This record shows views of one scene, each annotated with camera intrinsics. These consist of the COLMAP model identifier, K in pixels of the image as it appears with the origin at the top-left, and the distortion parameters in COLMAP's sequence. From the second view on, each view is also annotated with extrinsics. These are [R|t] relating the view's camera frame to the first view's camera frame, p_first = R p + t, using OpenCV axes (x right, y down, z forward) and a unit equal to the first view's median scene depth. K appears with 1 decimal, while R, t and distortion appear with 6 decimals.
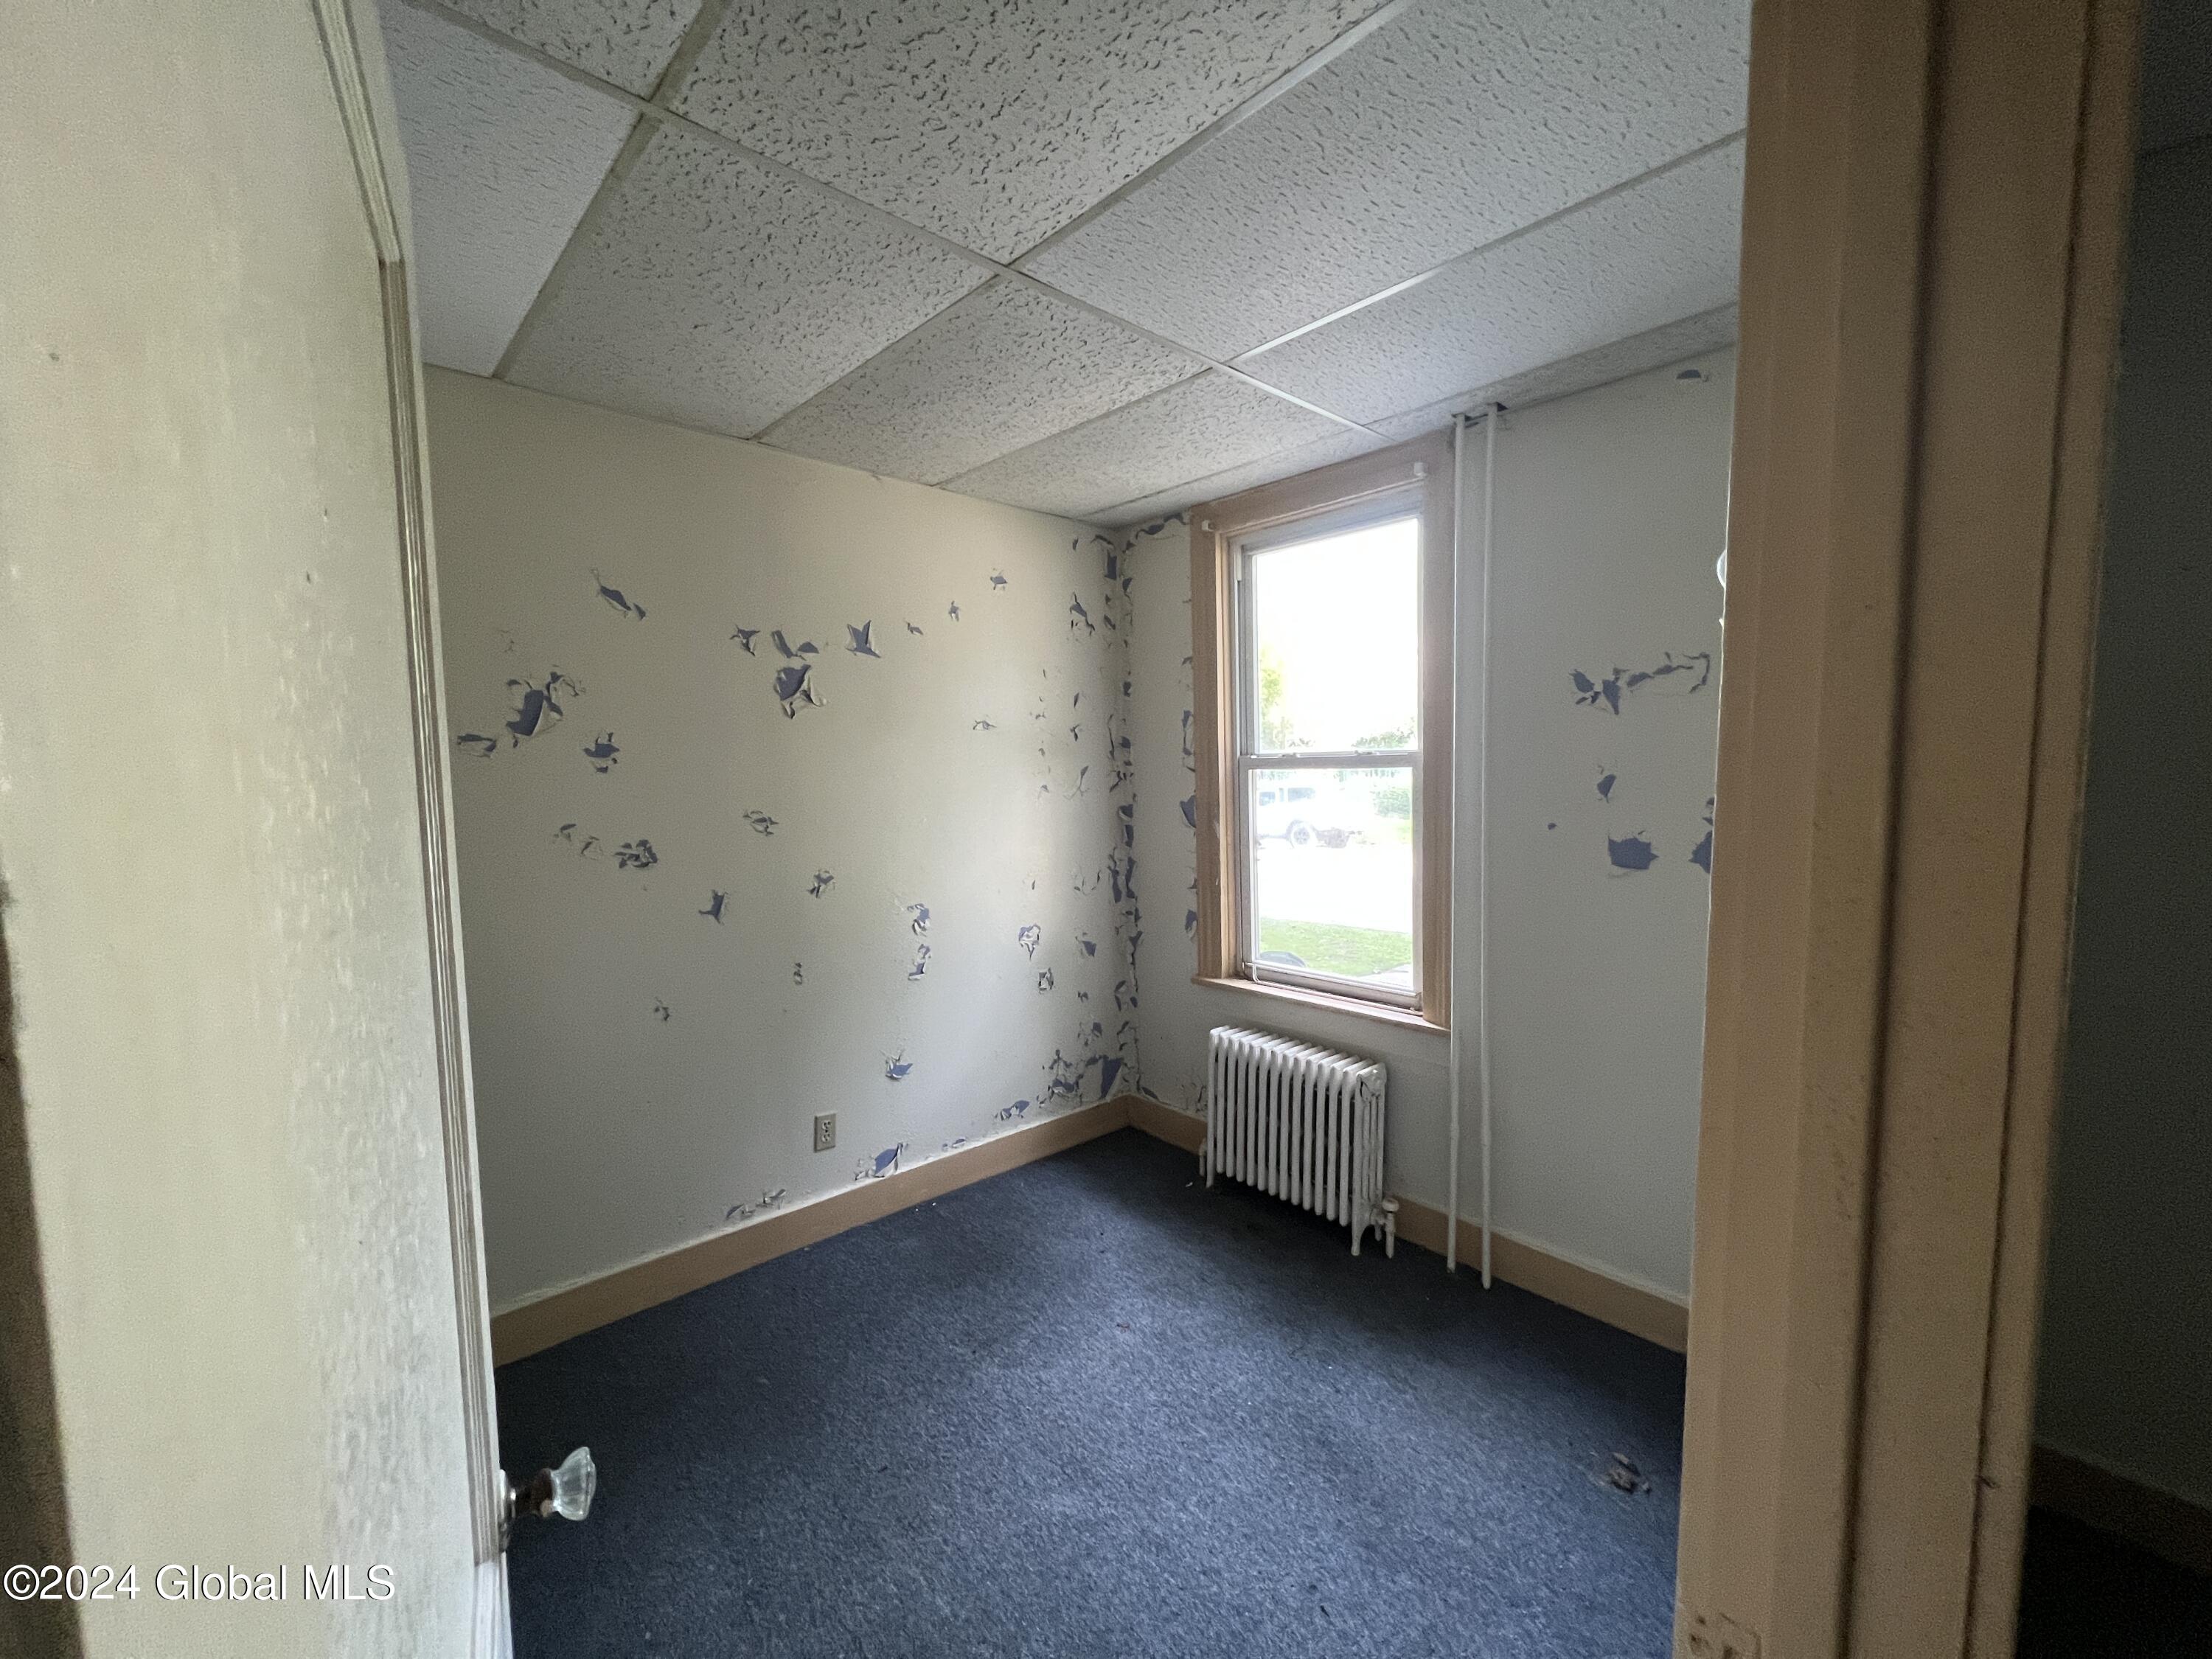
lens RADIAL K [[883.7, 0, 1102.8], [0, 883.7, 830.7], [0, 0, 1]] dist [-0.001361, -0.000125]
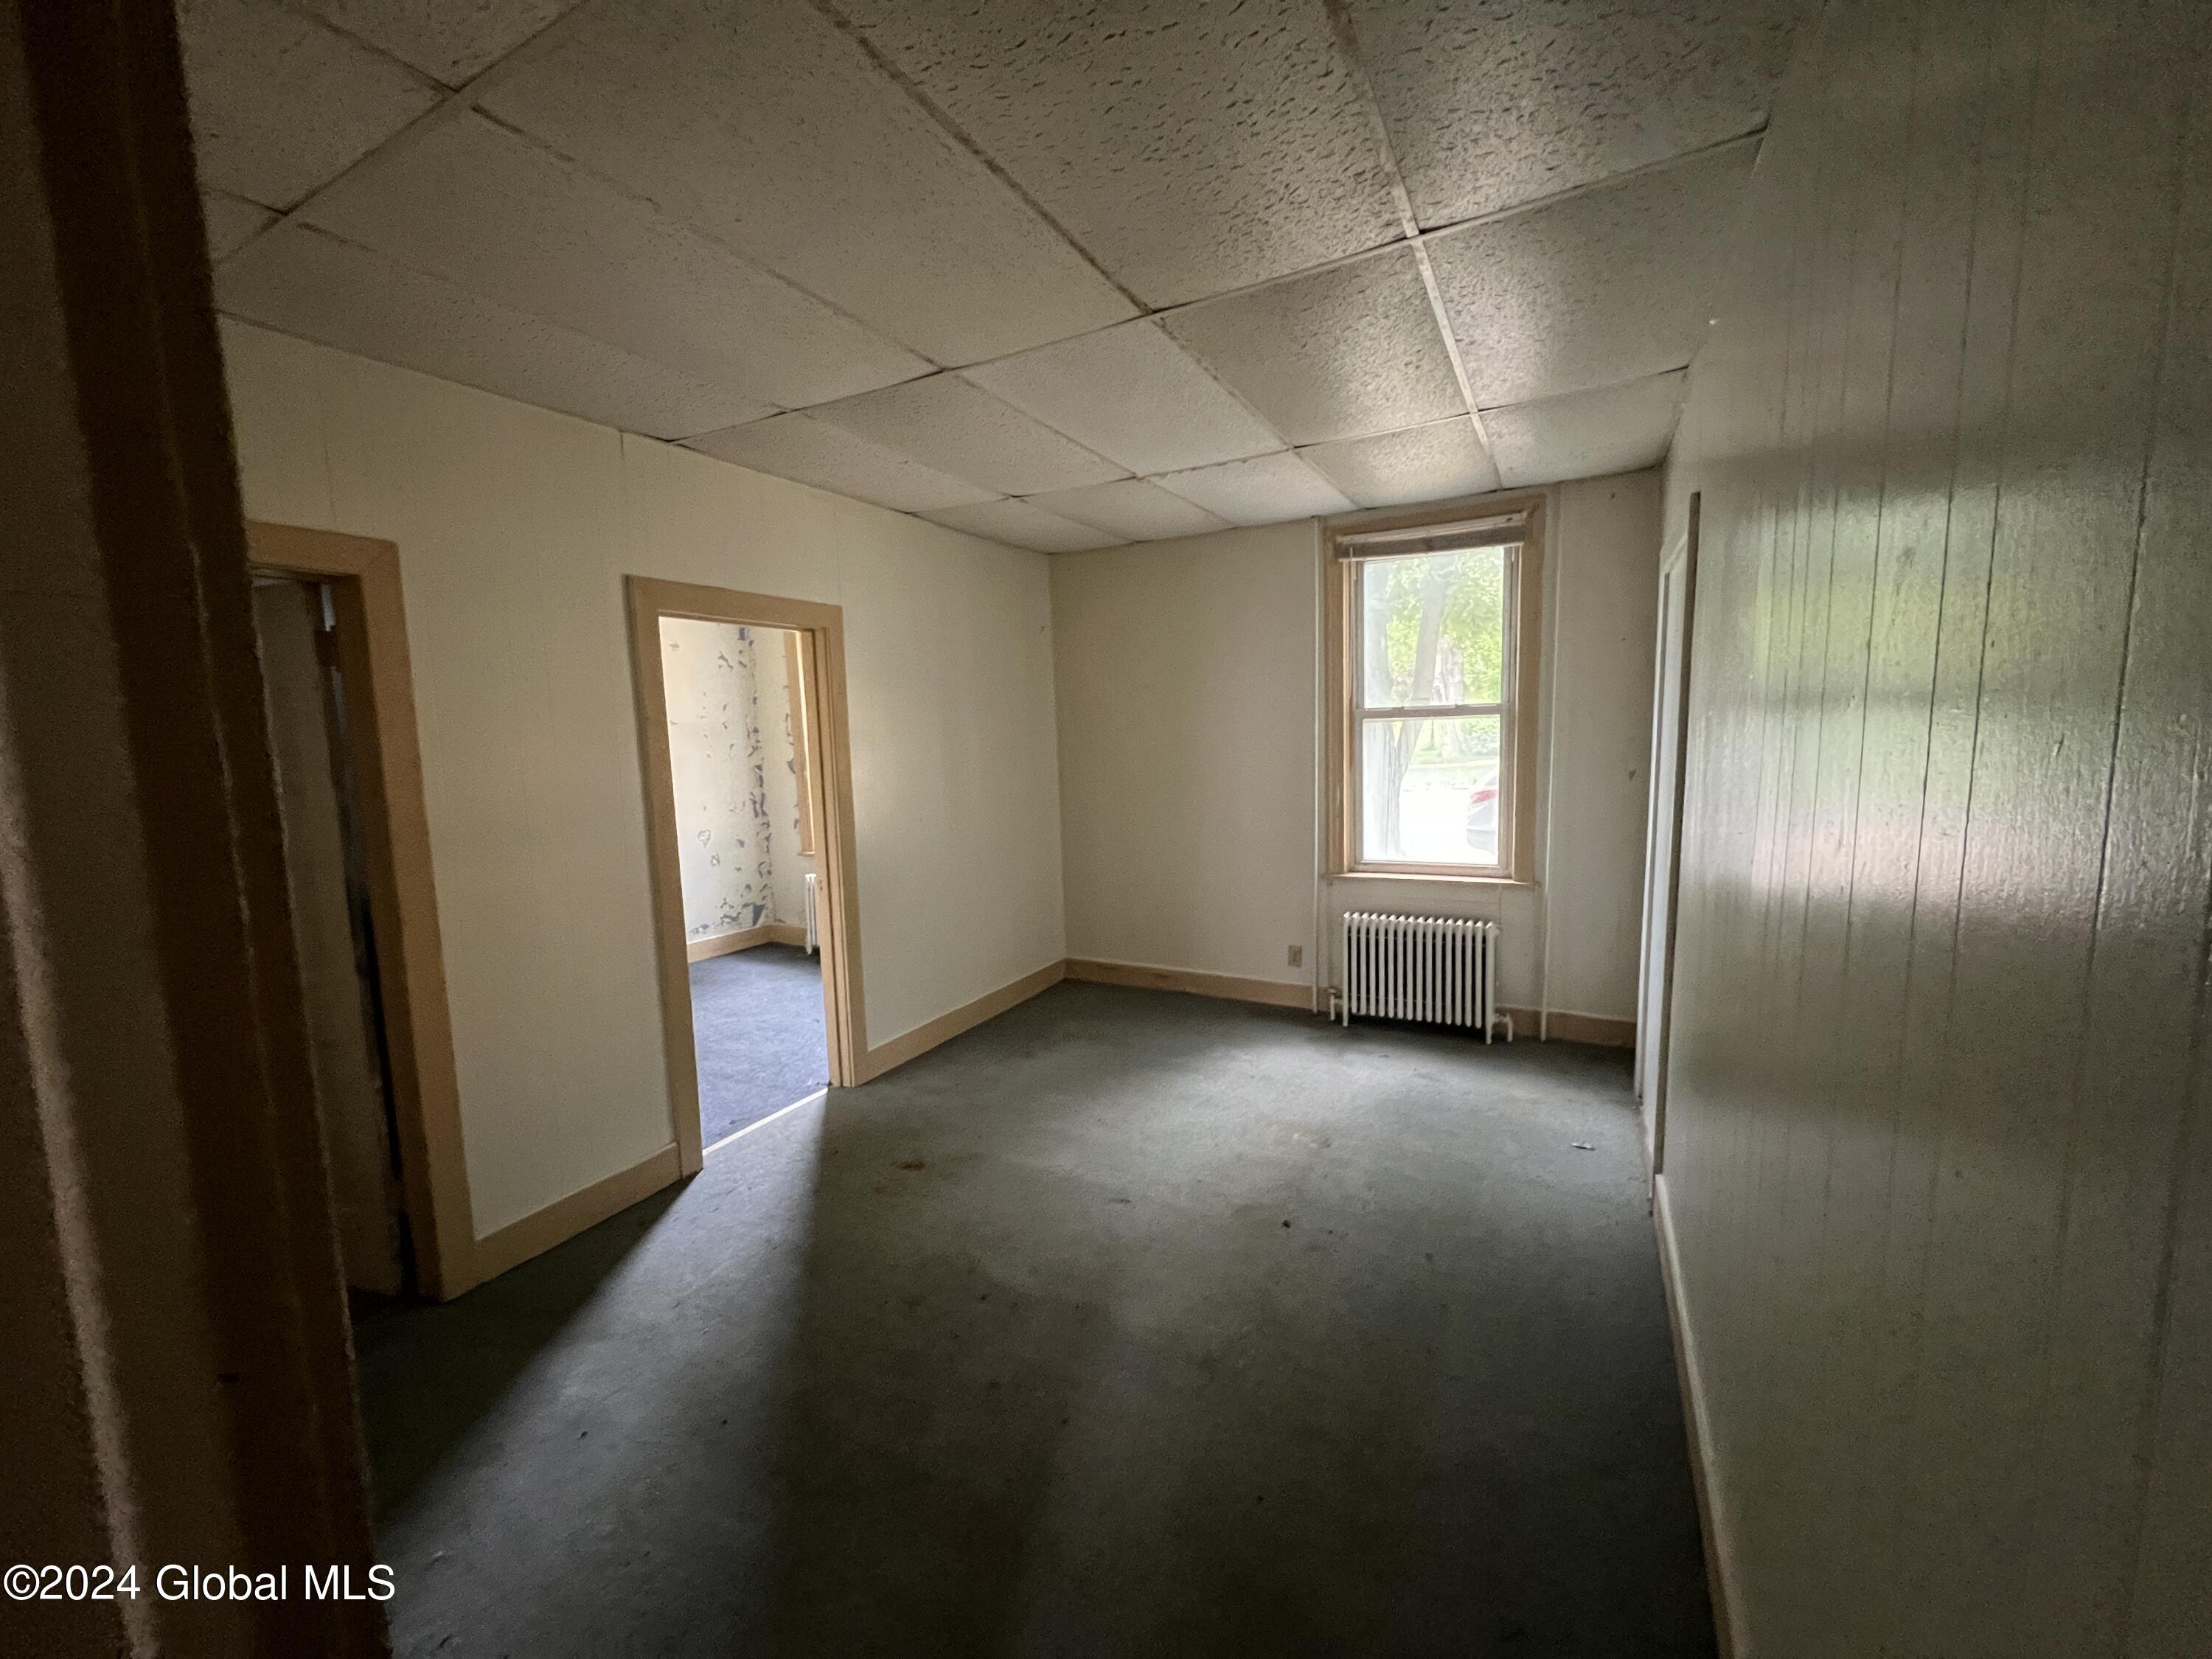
lens RADIAL K [[883.7, 0, 1094.3], [0, 883.7, 830.2], [0, 0, 1]] dist [-0.001361, -0.000125]
pose [[0.946637, -0.051678, 0.318132, 0.096539], [0.042299, 0.998444, 0.036323, 0.070333], [-0.319514, -0.020929, 0.947350, -0.958778]]
